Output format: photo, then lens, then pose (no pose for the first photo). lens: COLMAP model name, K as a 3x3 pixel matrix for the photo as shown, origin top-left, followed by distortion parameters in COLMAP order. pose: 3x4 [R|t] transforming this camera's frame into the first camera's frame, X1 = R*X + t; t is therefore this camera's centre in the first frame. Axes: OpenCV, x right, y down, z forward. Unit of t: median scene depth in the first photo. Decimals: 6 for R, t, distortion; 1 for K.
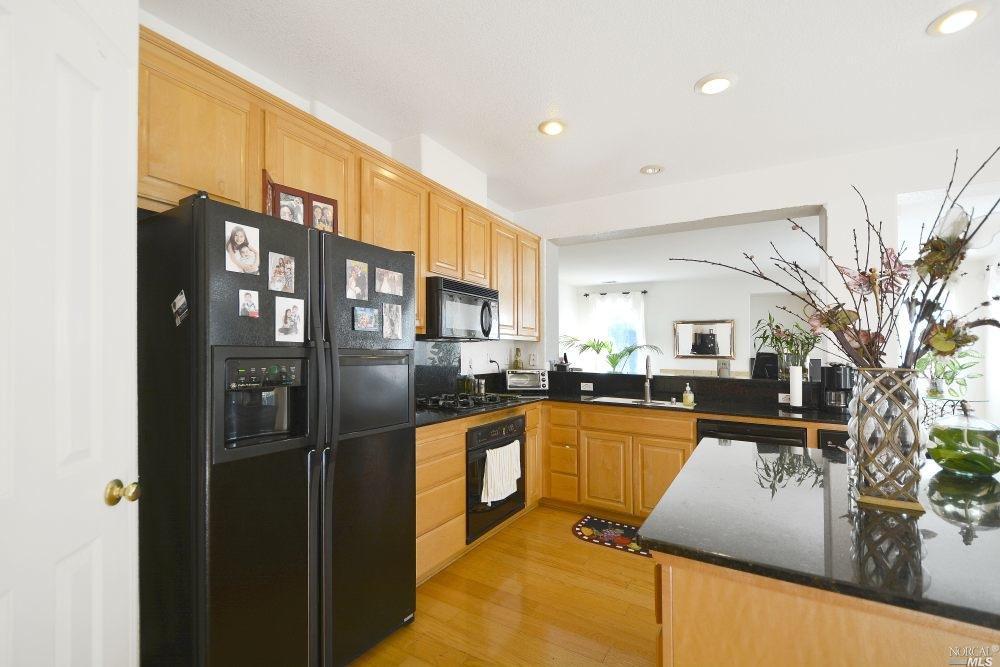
lens RADIAL K [[455.2, 0, 500.0], [0, 455.2, 333.5], [0, 0, 1]] dist [0.000449, 0.000180]
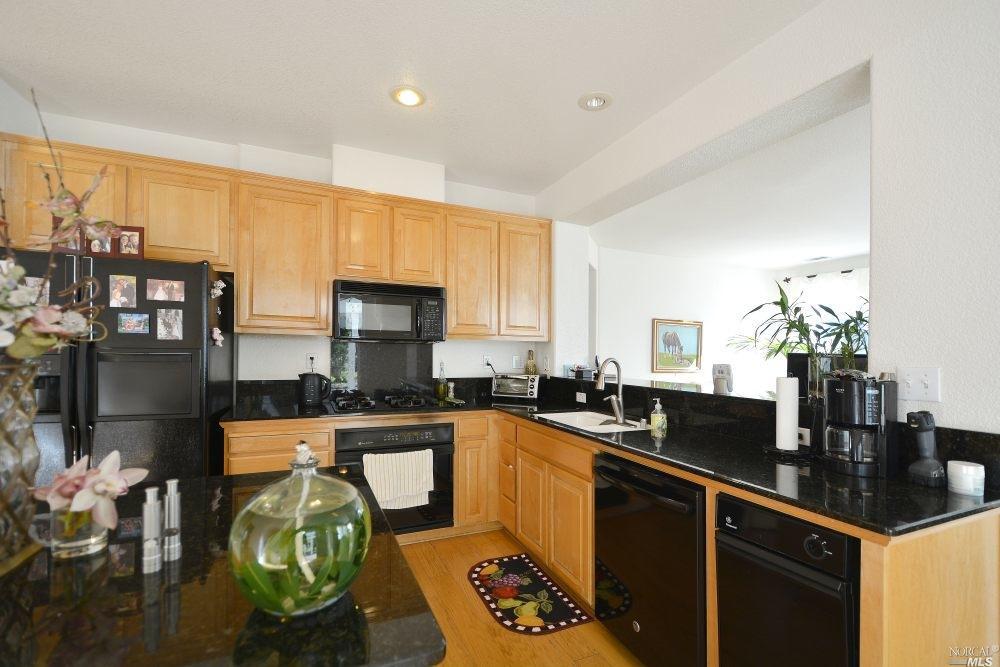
lens RADIAL K [[457.8, 0, 500.5], [0, 457.8, 344.4], [0, 0, 1]] dist [-0.000865, -0.000059]
pose [[0.811600, -0.016808, -0.583971, 1.083300], [0.022067, 0.999755, 0.001892, 0.039293], [0.583796, -0.014422, 0.811772, 0.535895]]
